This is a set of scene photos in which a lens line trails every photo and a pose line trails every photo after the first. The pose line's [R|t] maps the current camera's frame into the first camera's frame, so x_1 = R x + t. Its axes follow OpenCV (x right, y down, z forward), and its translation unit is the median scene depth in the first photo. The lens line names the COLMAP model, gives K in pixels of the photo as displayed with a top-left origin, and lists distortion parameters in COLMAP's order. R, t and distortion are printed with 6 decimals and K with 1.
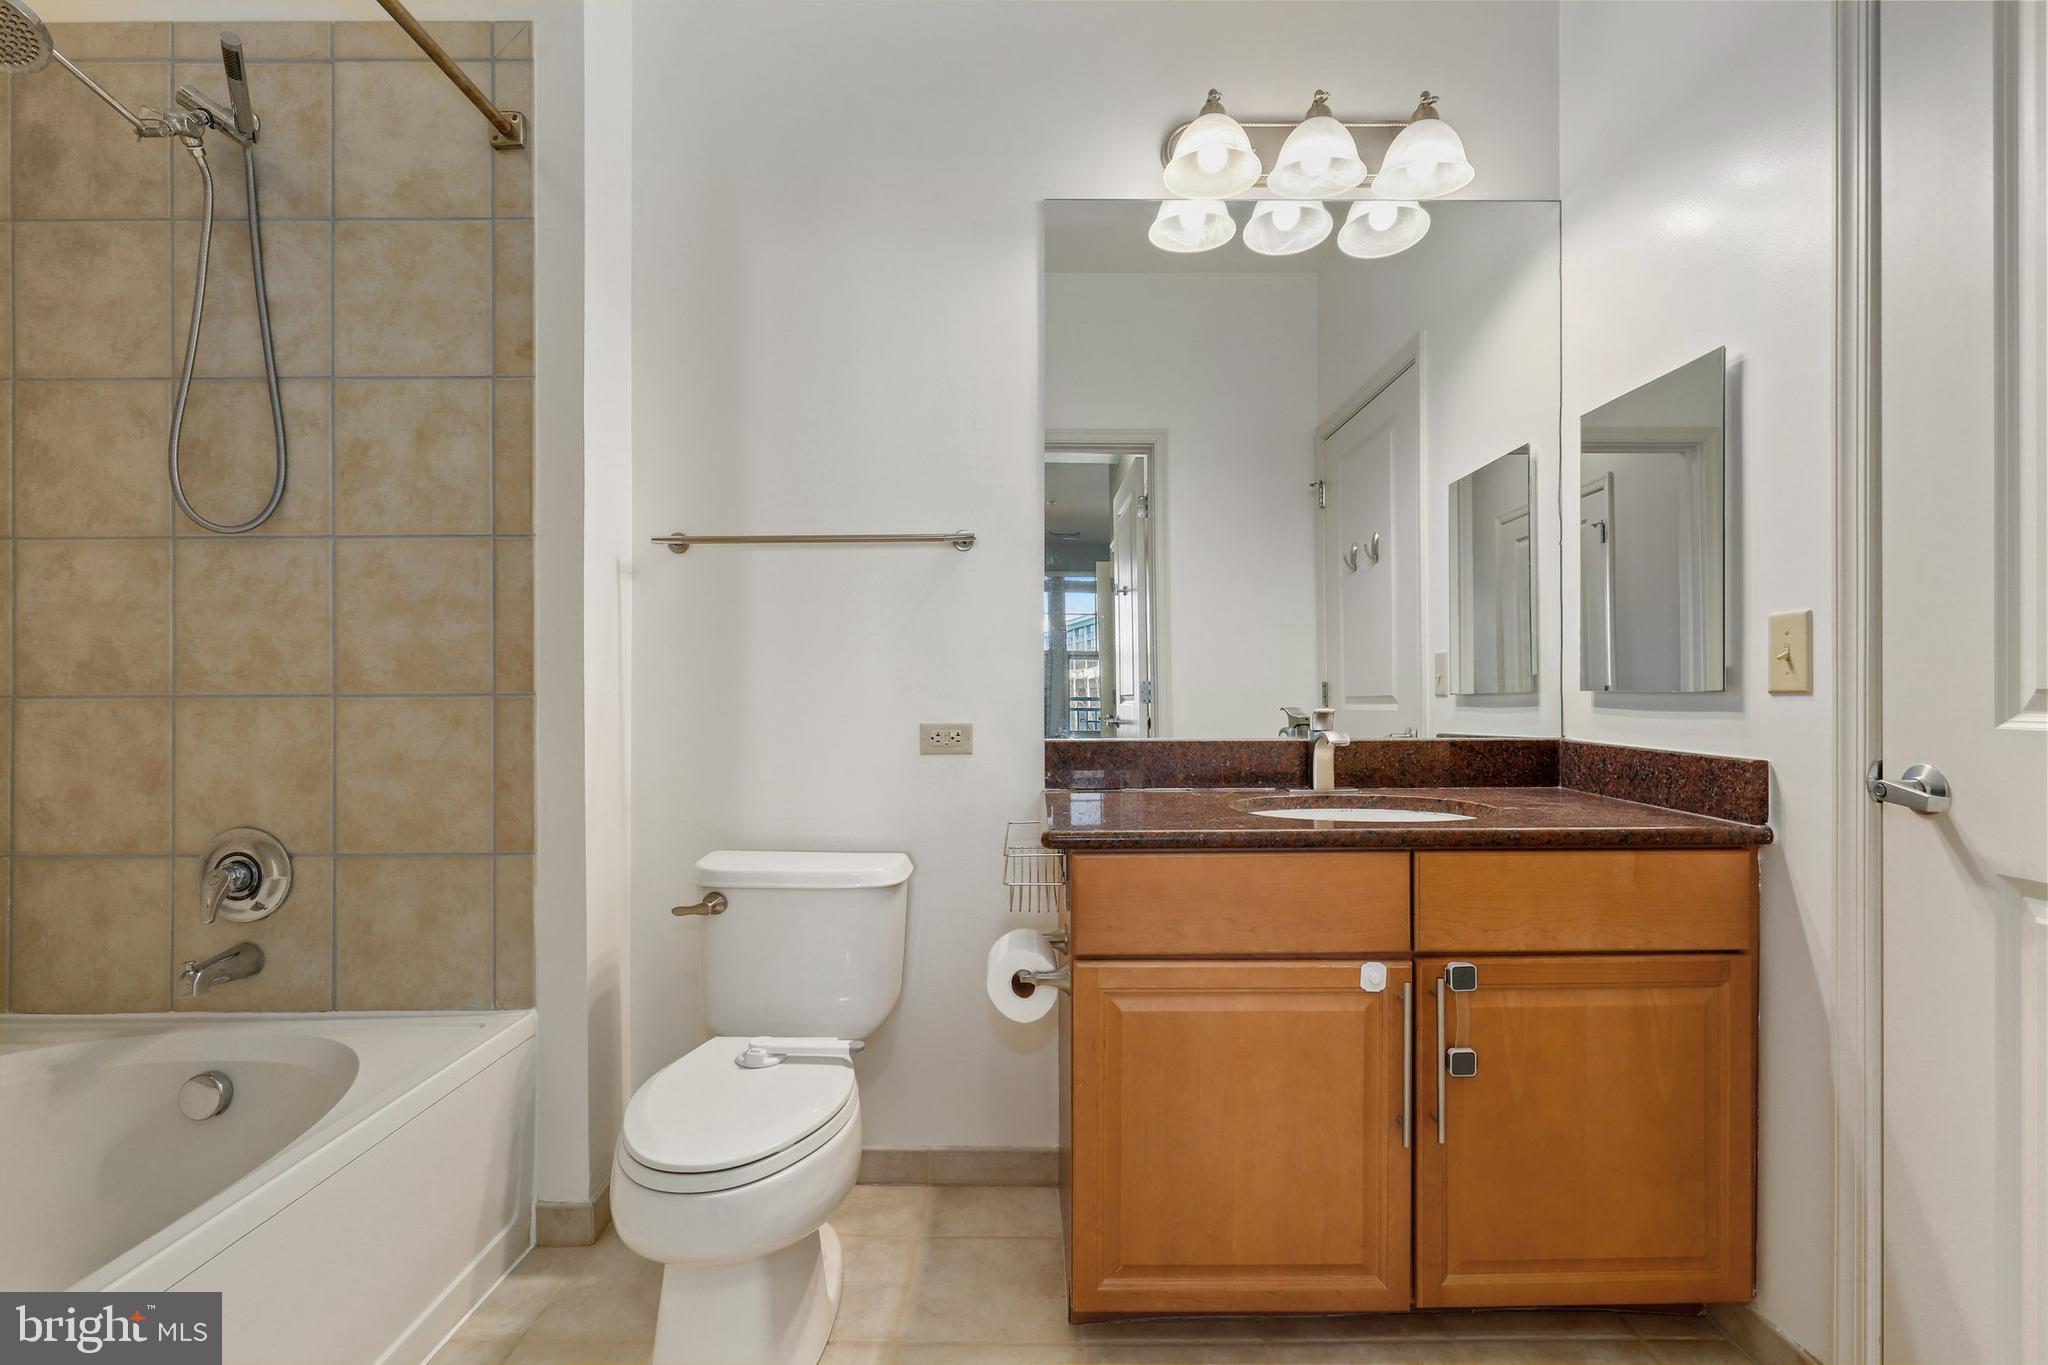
lens RADIAL K [[955.3, 0, 1023.6], [0, 955.3, 699.4], [0, 0, 1]] dist [0.009092, 0.005469]
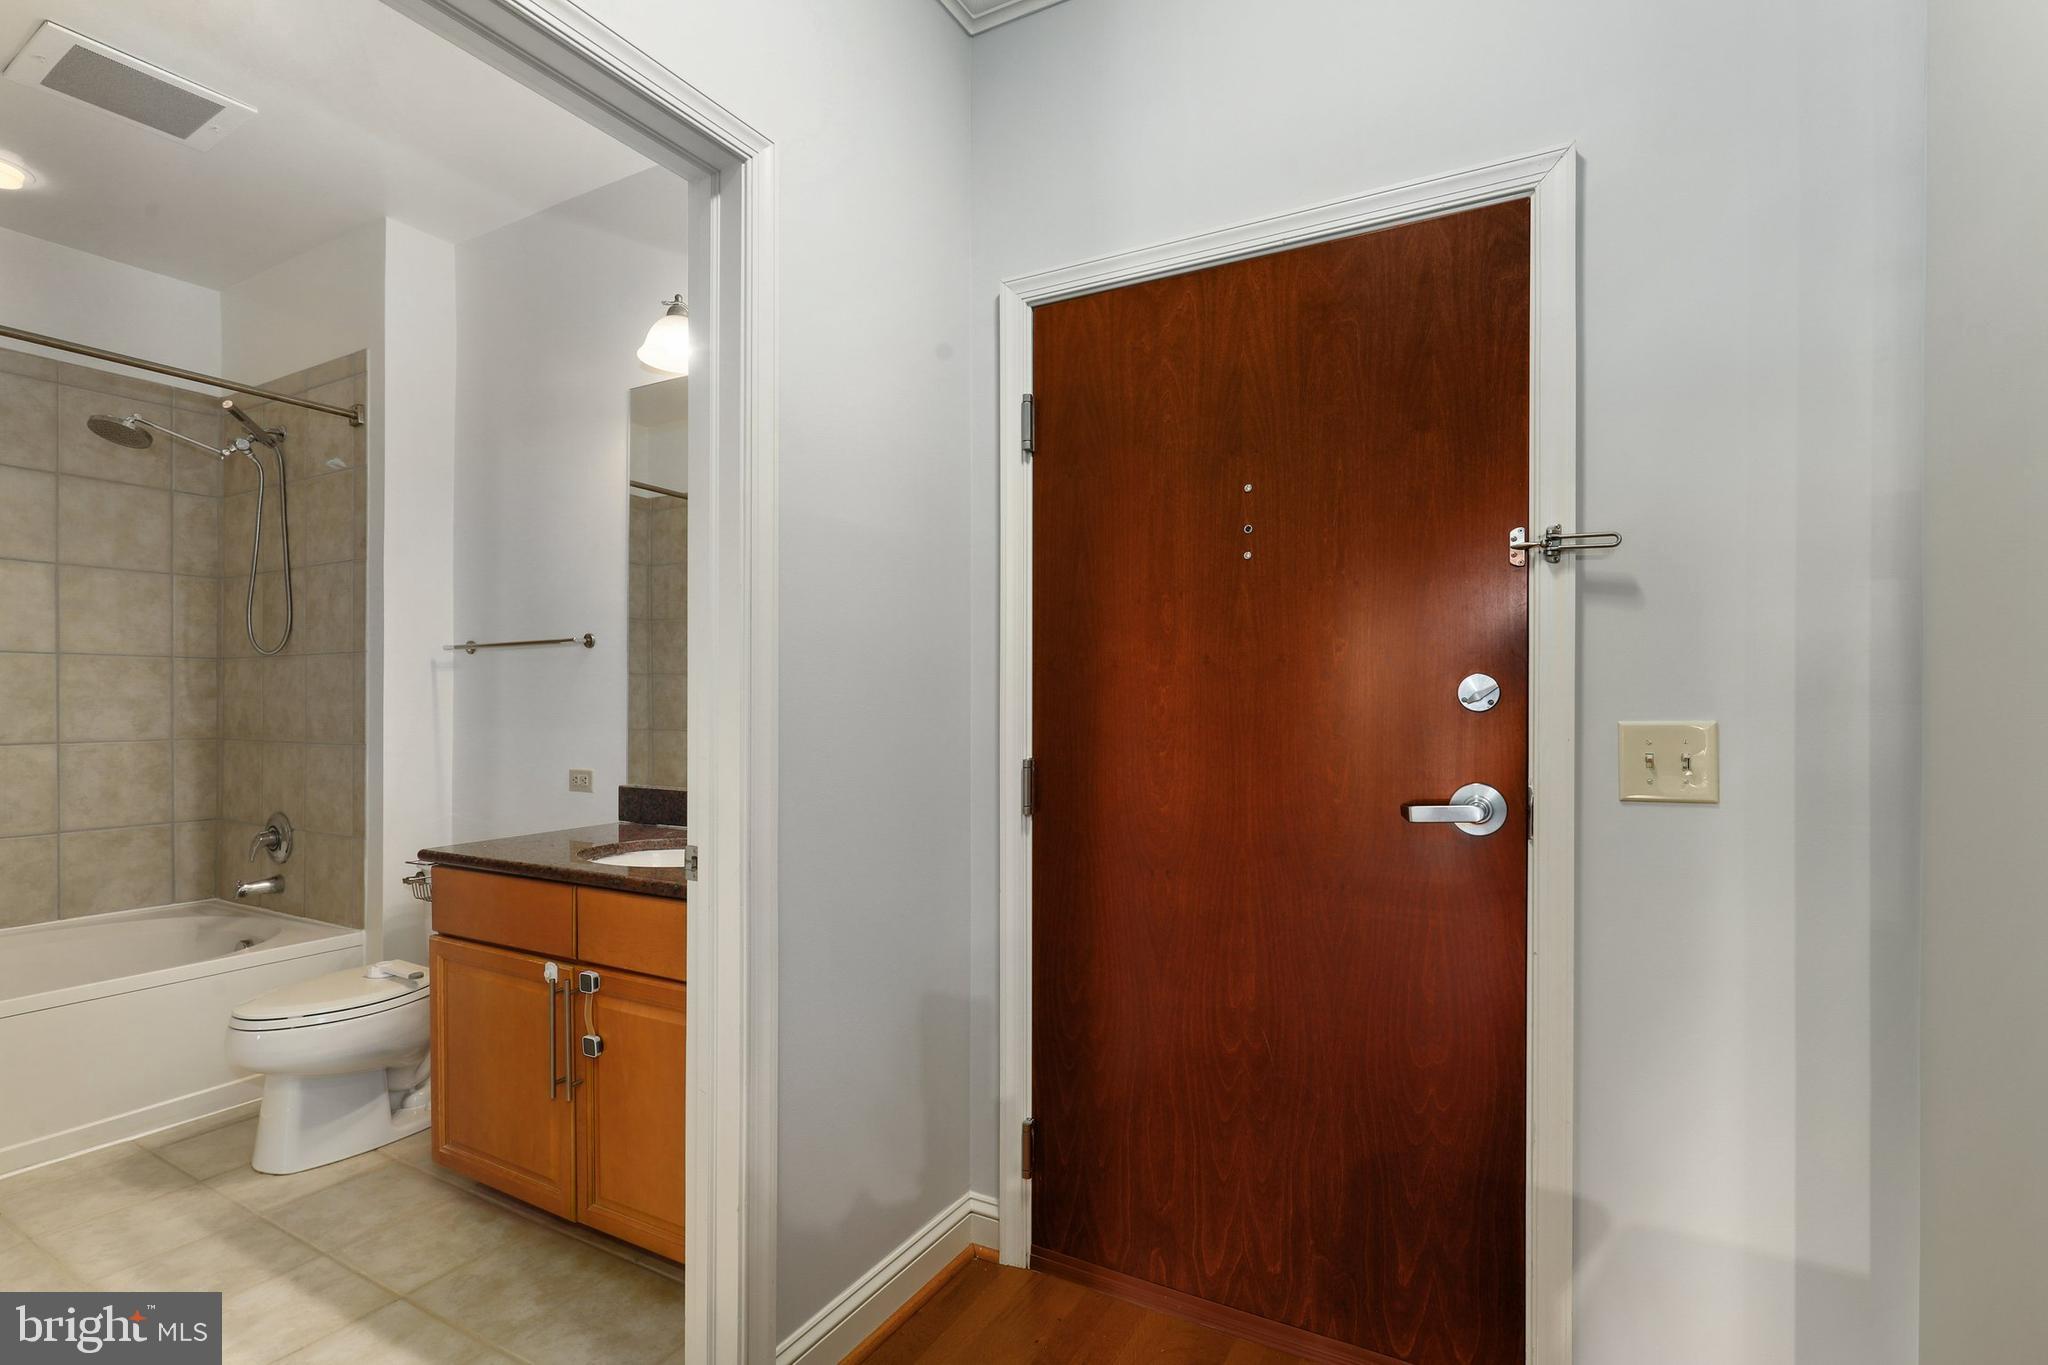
lens RADIAL K [[955.3, 0, 993.7], [0, 955.3, 710.4], [0, 0, 1]] dist [0.009092, 0.005469]
pose [[0.863400, 0.009615, -0.504429, 1.308628], [-0.007321, 0.999952, 0.006529, -0.086024], [0.504467, -0.001944, 0.863429, 0.094325]]
